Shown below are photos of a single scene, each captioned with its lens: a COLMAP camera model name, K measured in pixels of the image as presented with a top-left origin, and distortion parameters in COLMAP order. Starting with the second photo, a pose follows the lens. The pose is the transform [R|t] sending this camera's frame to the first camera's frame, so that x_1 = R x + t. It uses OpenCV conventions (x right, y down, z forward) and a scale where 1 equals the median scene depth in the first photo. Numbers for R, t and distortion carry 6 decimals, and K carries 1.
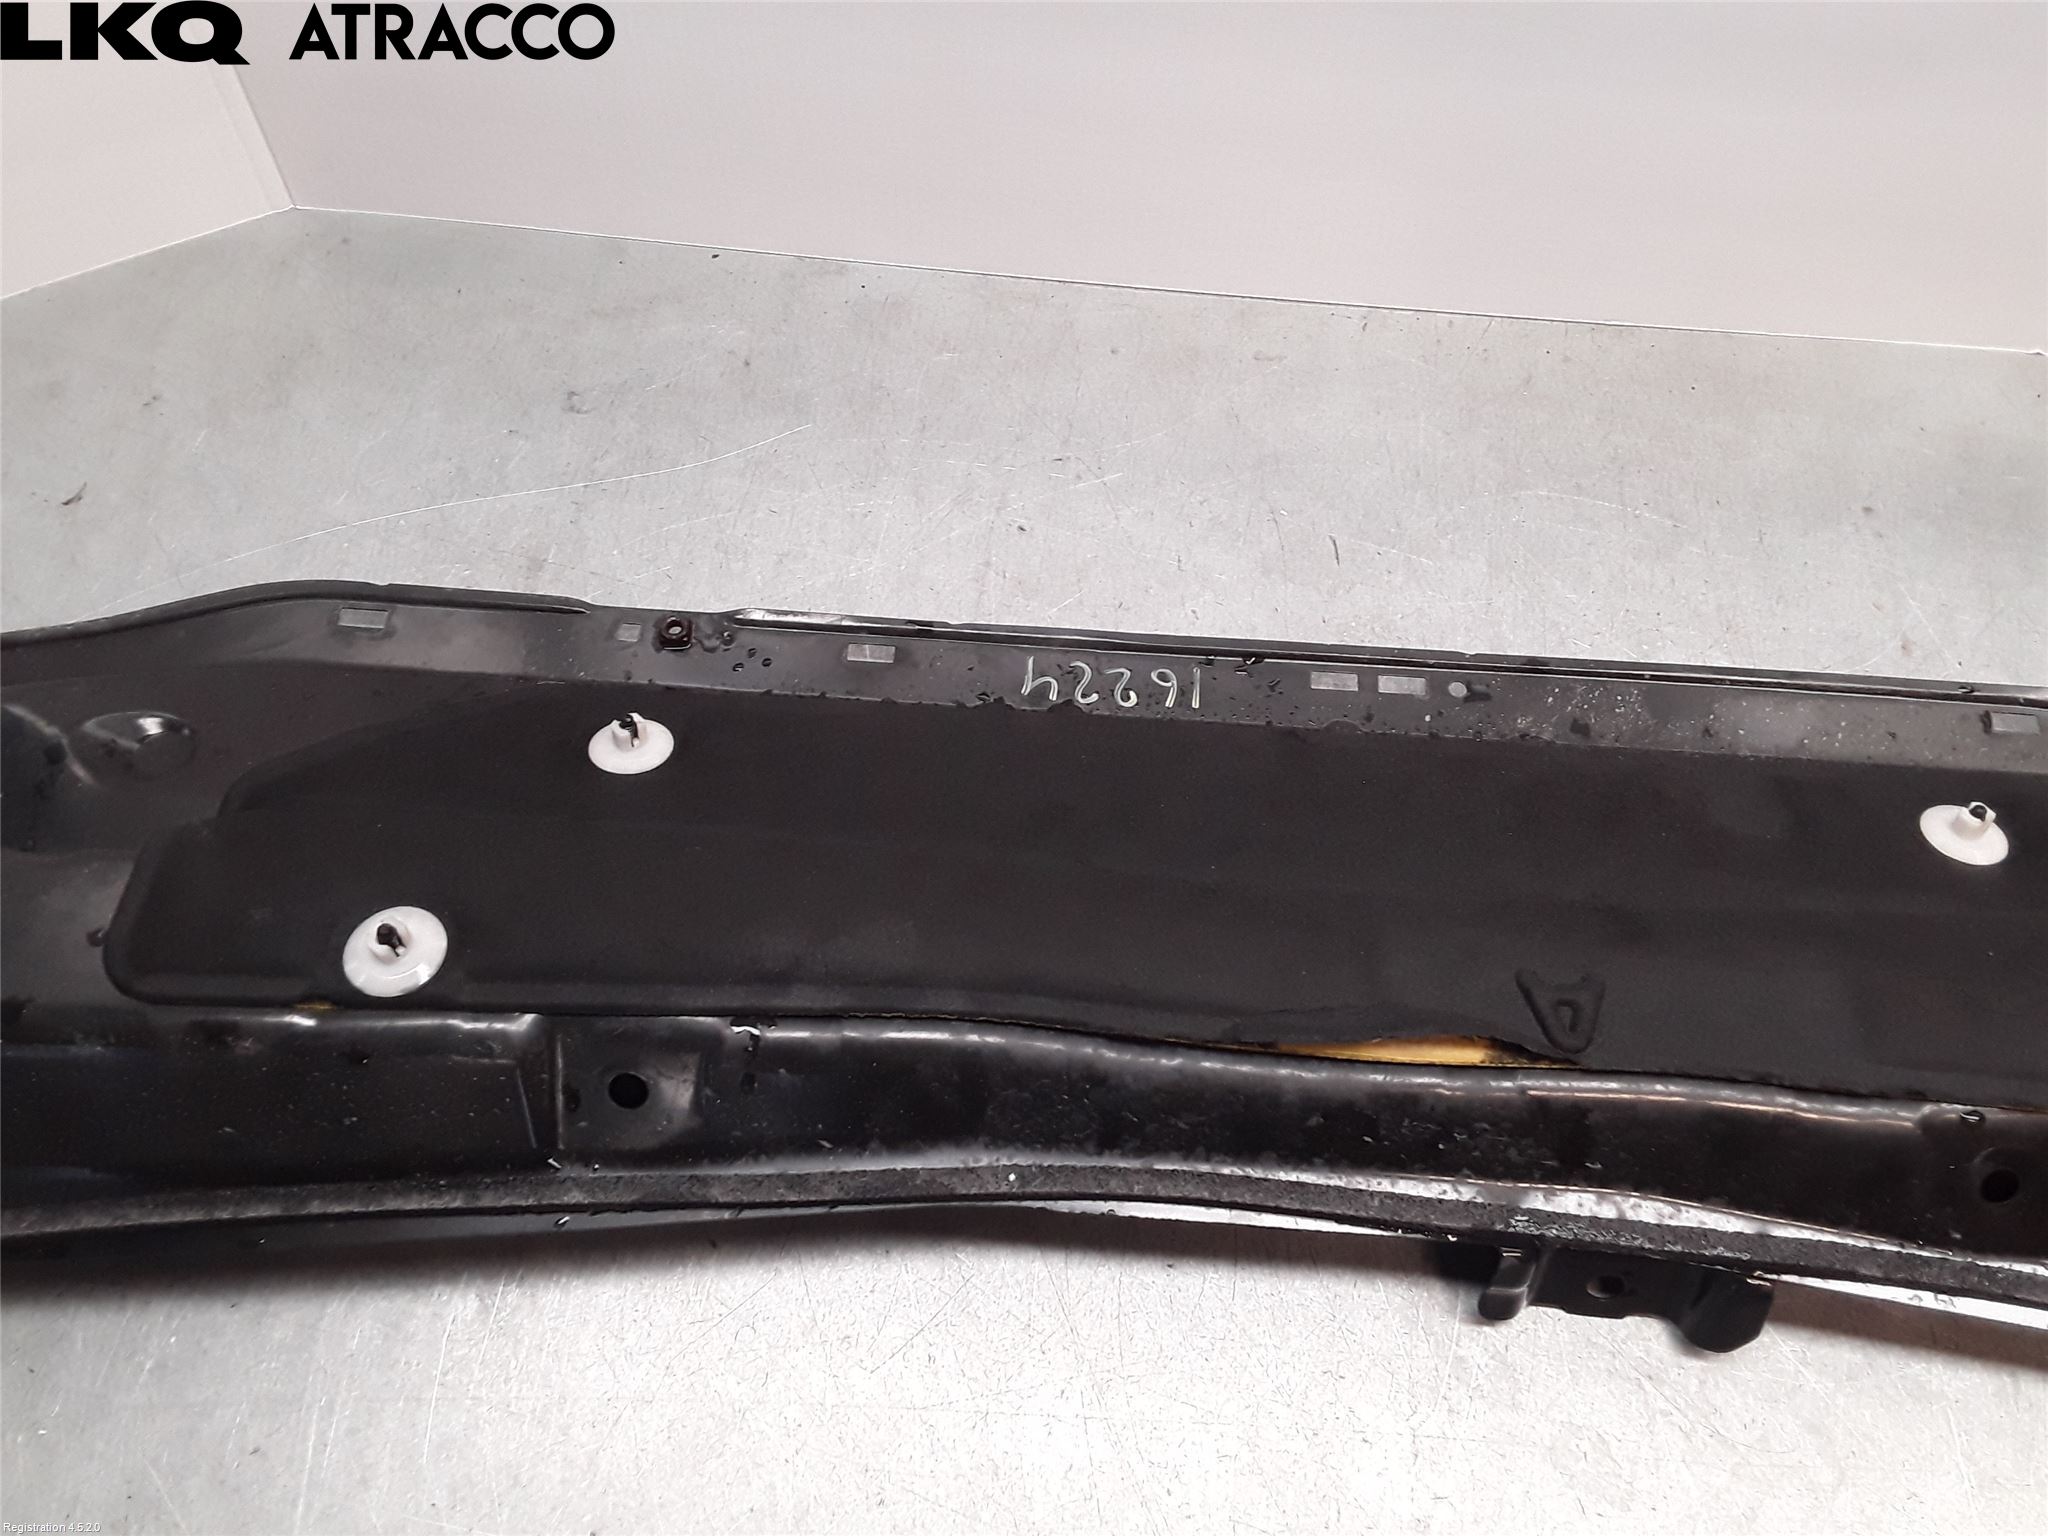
lens RADIAL K [[1728.8, 0, 1031.4], [0, 1728.8, 733.3], [0, 0, 1]] dist [0.174739, -0.256190]
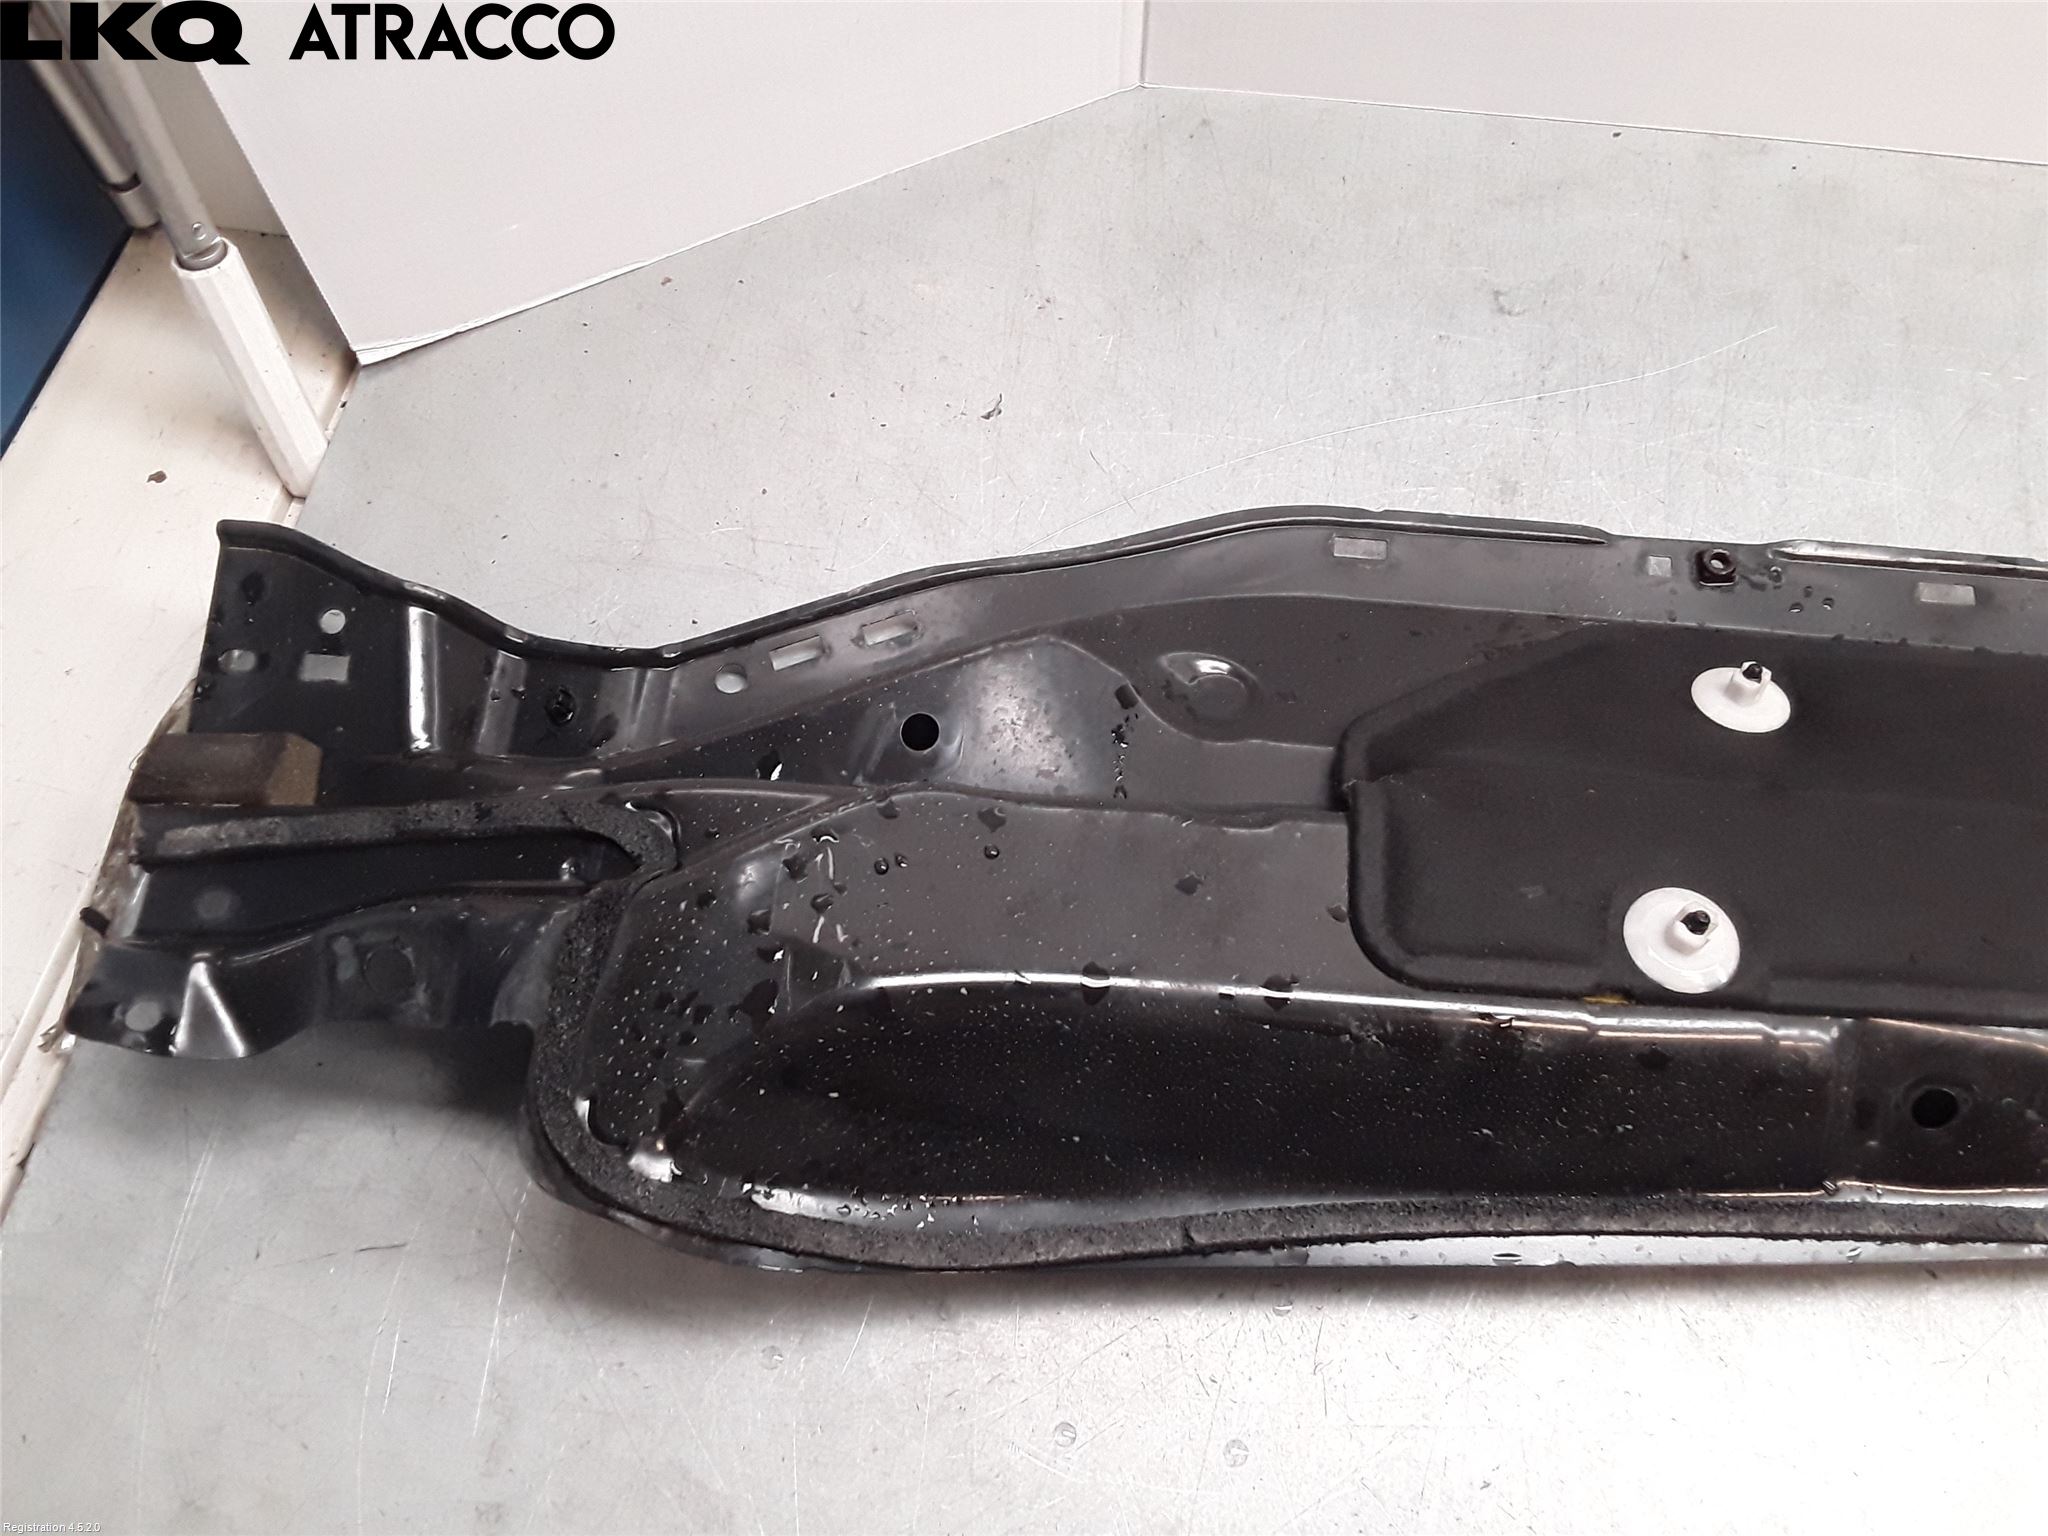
lens RADIAL K [[1728.8, 0, 1031.4], [0, 1728.8, 733.3], [0, 0, 1]] dist [0.174739, -0.256190]
pose [[0.999325, 0.021722, -0.029613, -0.520348], [-0.020087, 0.998315, 0.054435, -0.015710], [0.030745, -0.053803, 0.998078, 0.096980]]
